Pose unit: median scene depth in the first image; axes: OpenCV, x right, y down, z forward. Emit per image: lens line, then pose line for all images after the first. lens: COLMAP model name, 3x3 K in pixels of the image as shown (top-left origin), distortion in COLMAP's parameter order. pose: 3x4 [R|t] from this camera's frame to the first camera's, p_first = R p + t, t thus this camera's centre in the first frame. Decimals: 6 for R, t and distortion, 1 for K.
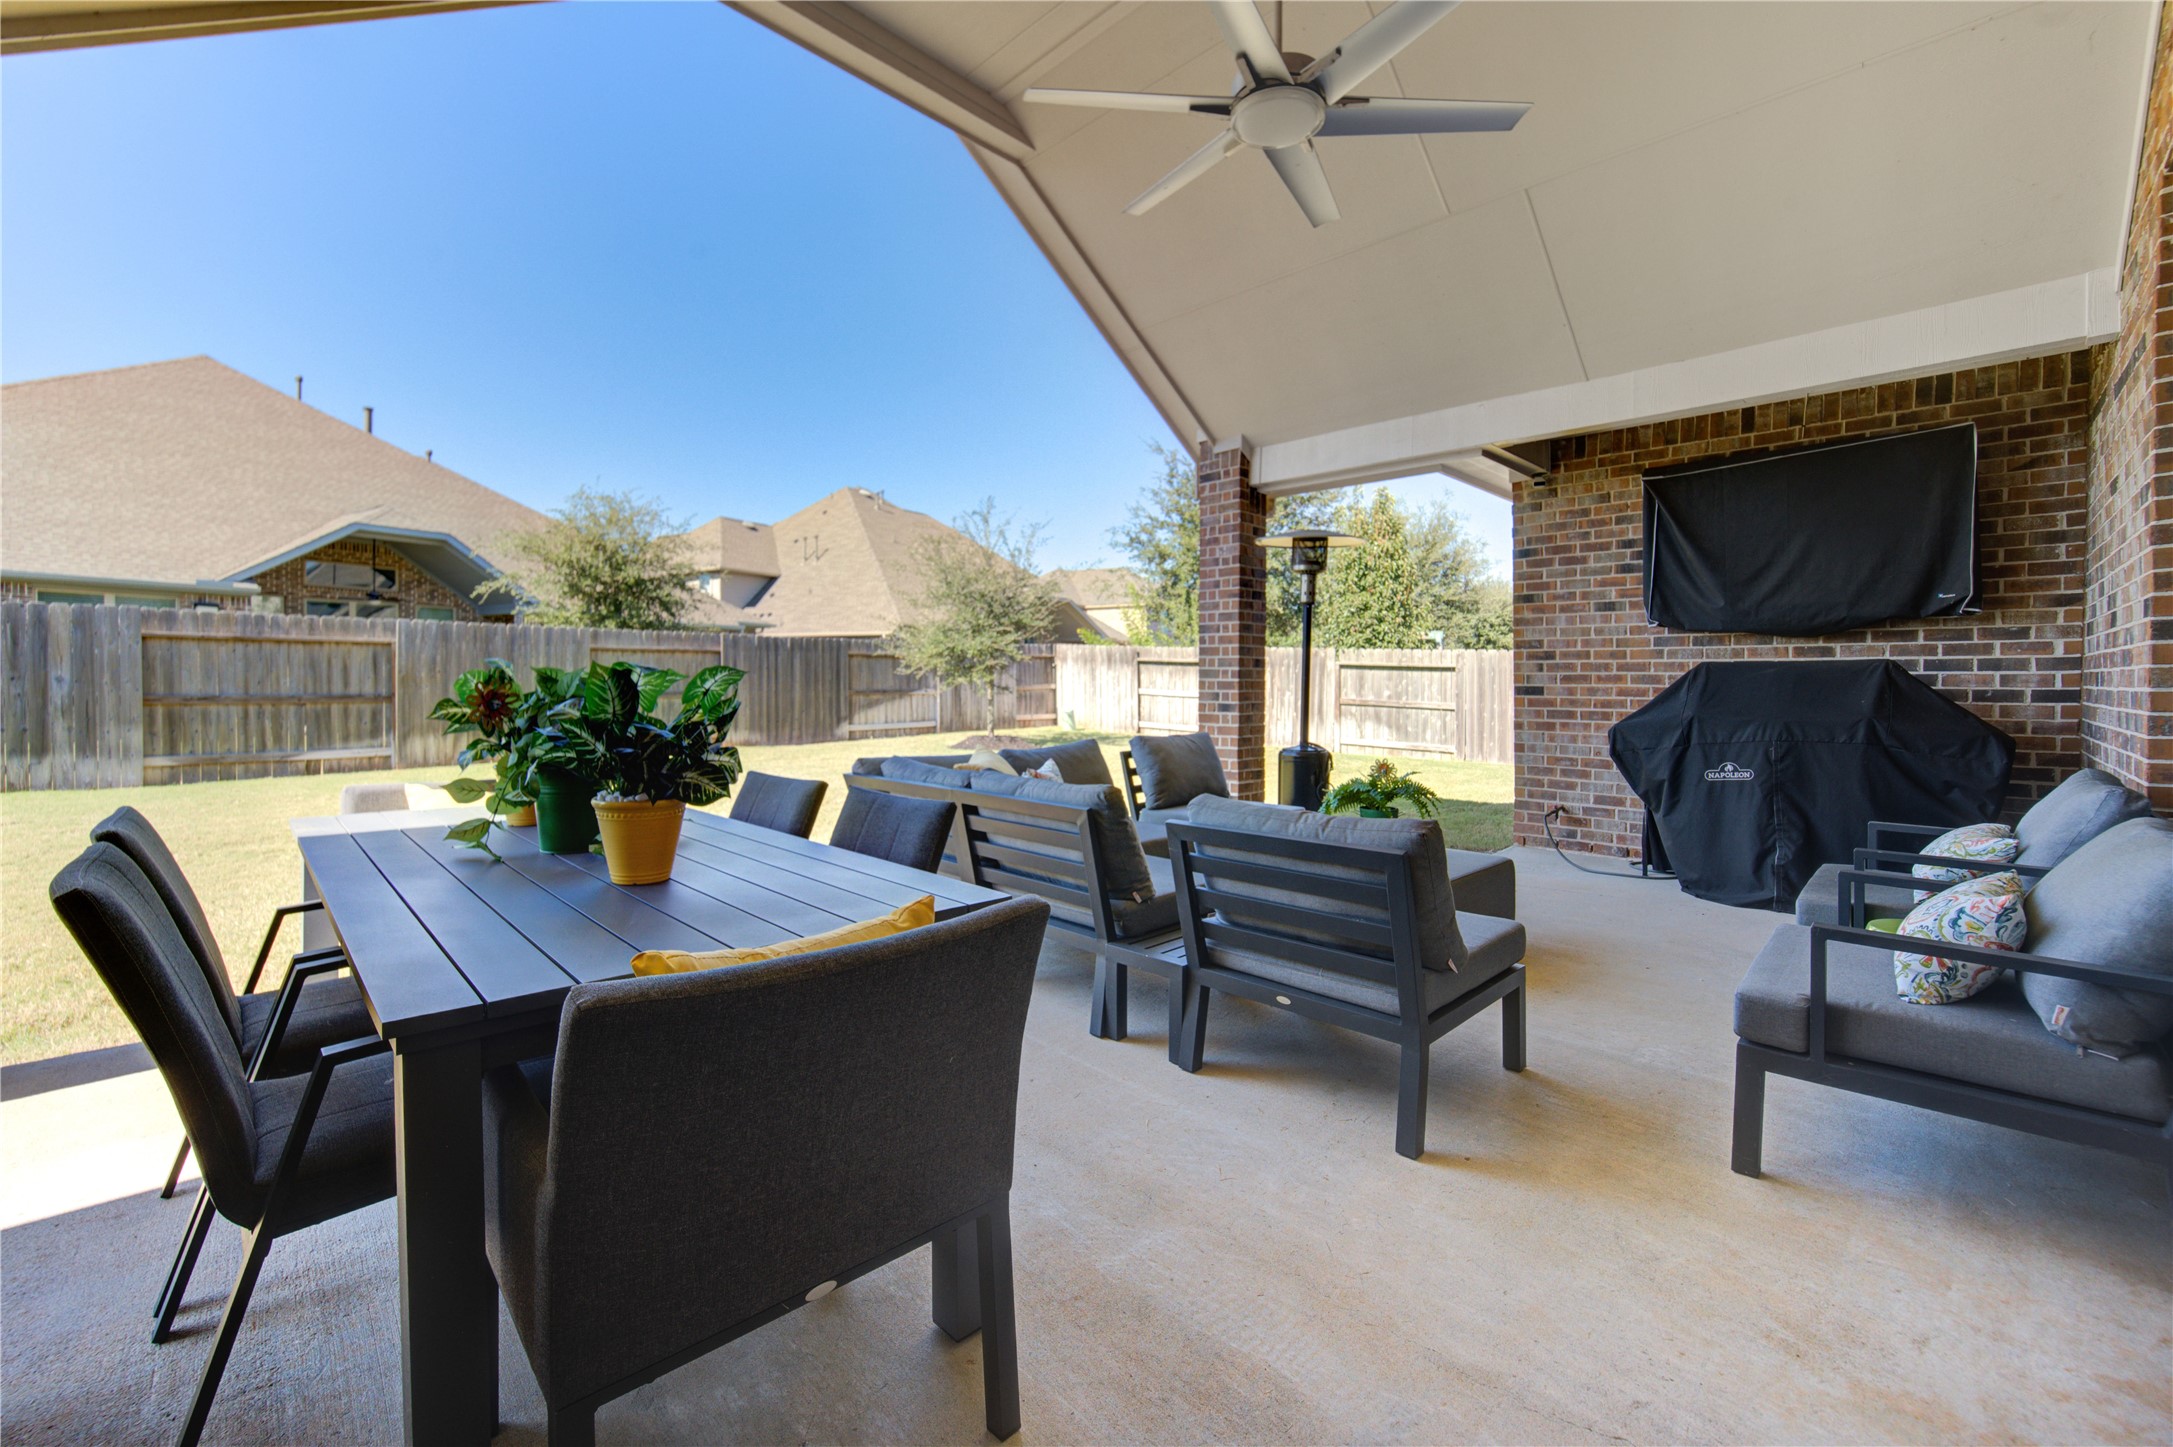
lens RADIAL K [[892.9, 0, 1089.3], [0, 892.9, 713.4], [0, 0, 1]] dist [0.001303, 0.000053]
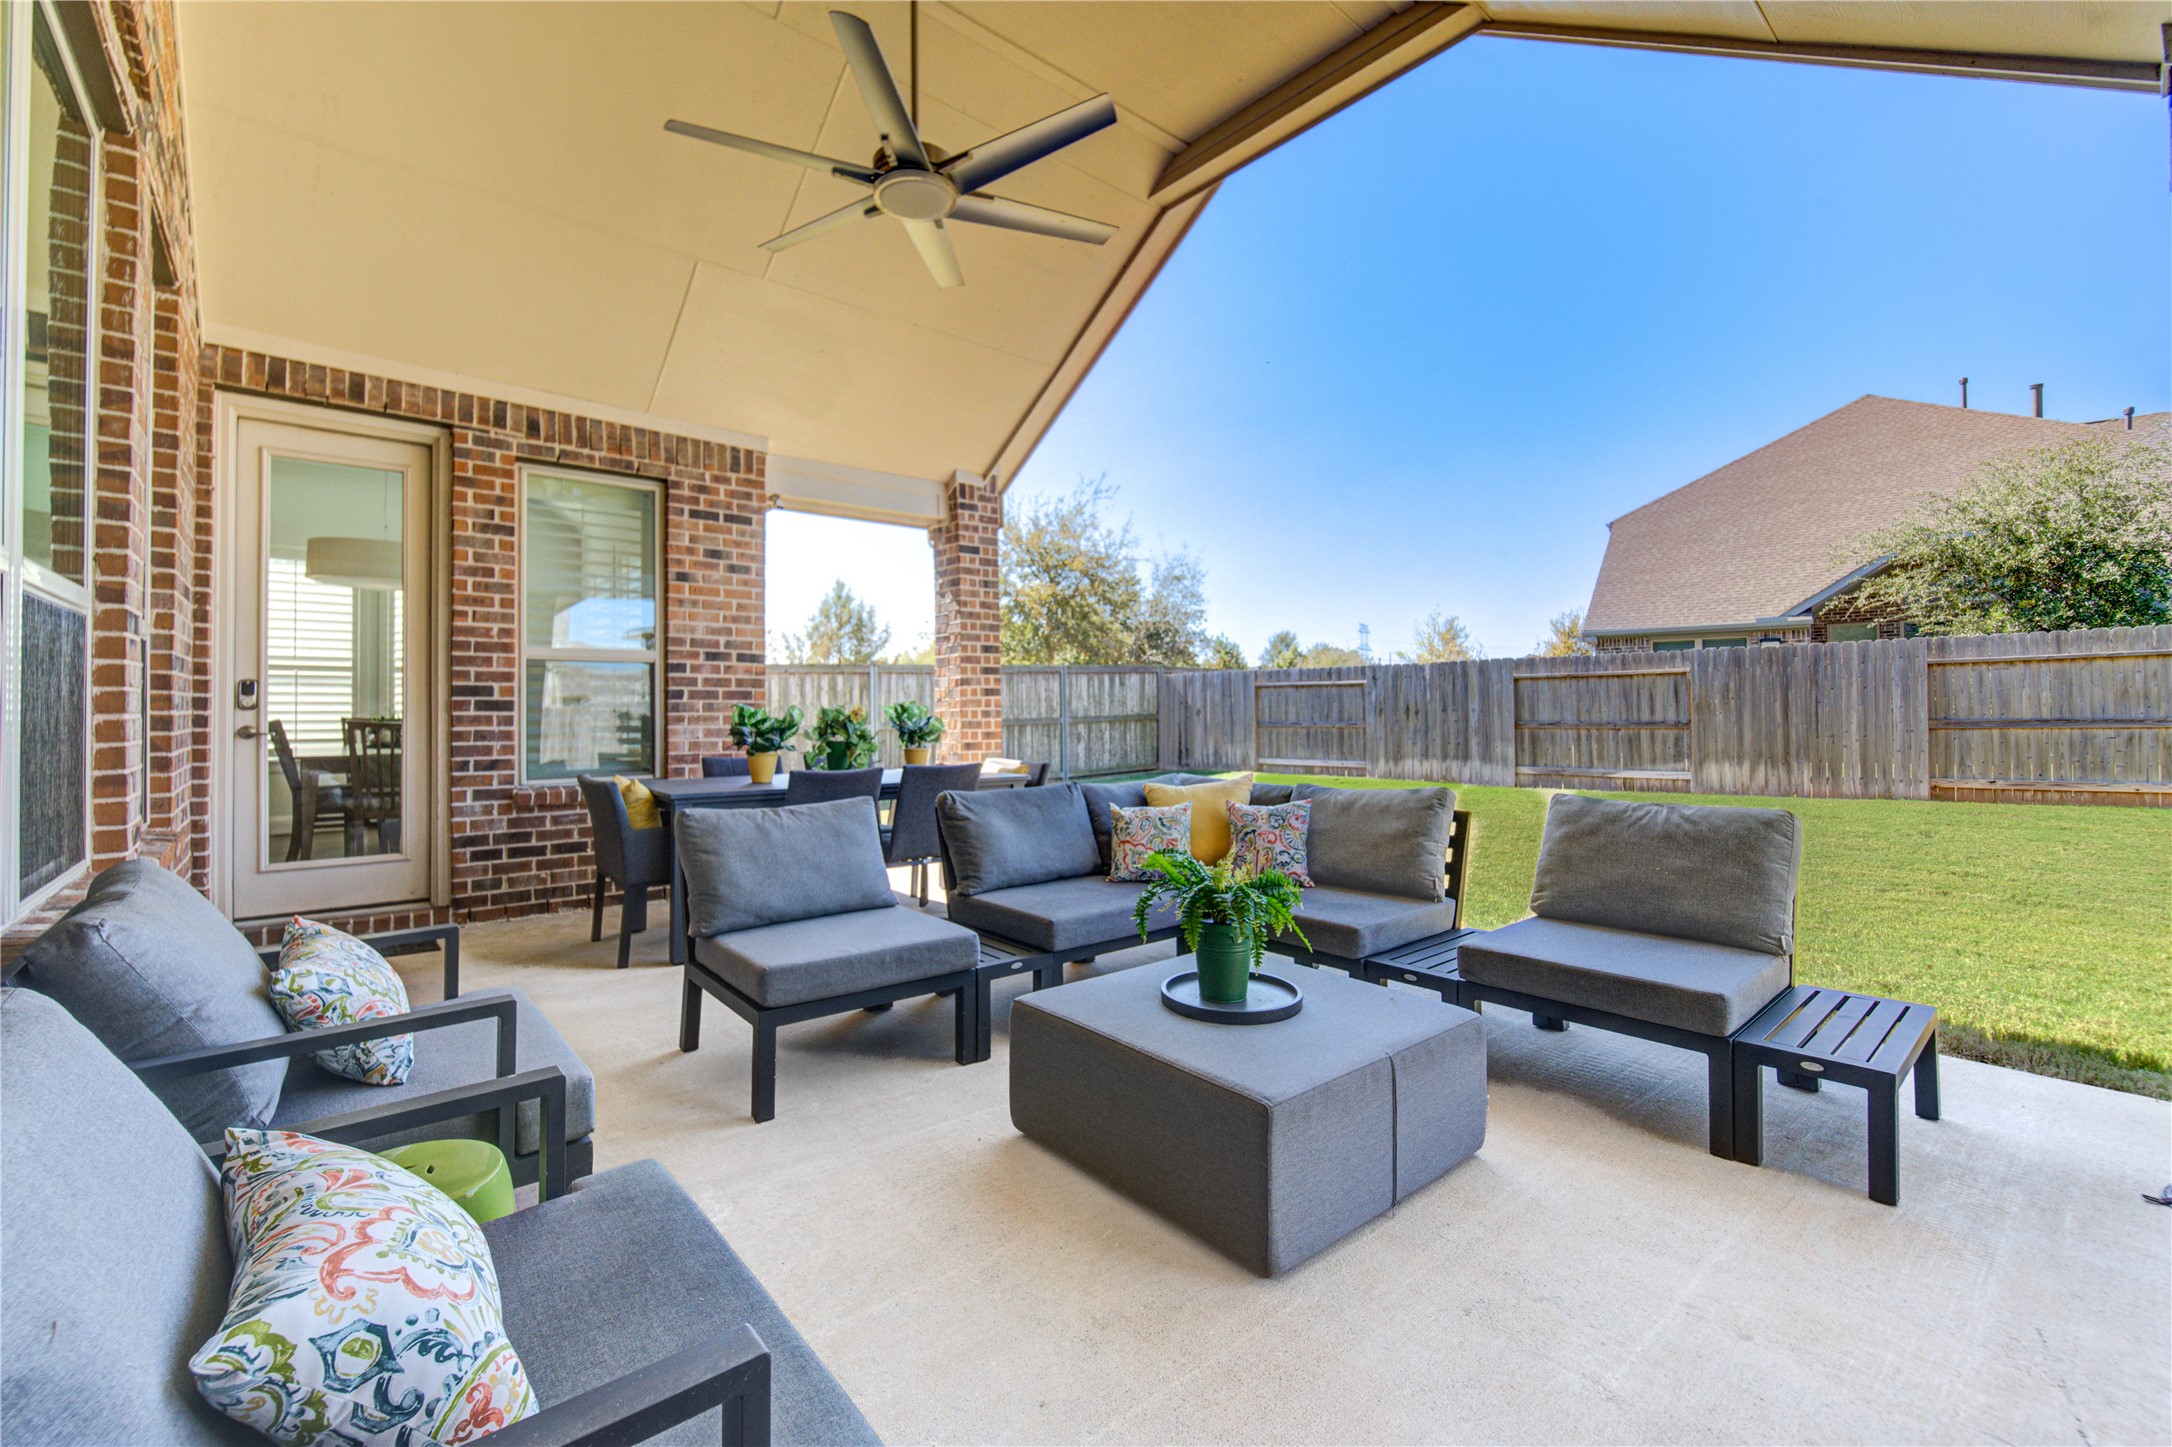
lens RADIAL K [[892.5, 0, 1088.3], [0, 892.5, 713.2], [0, 0, 1]] dist [0.001303, 0.000053]
pose [[-0.075097, -0.003853, -0.997169, 0.325545], [-0.022315, 0.999749, -0.002182, -0.013076], [0.996927, 0.022088, -0.075164, 0.393108]]
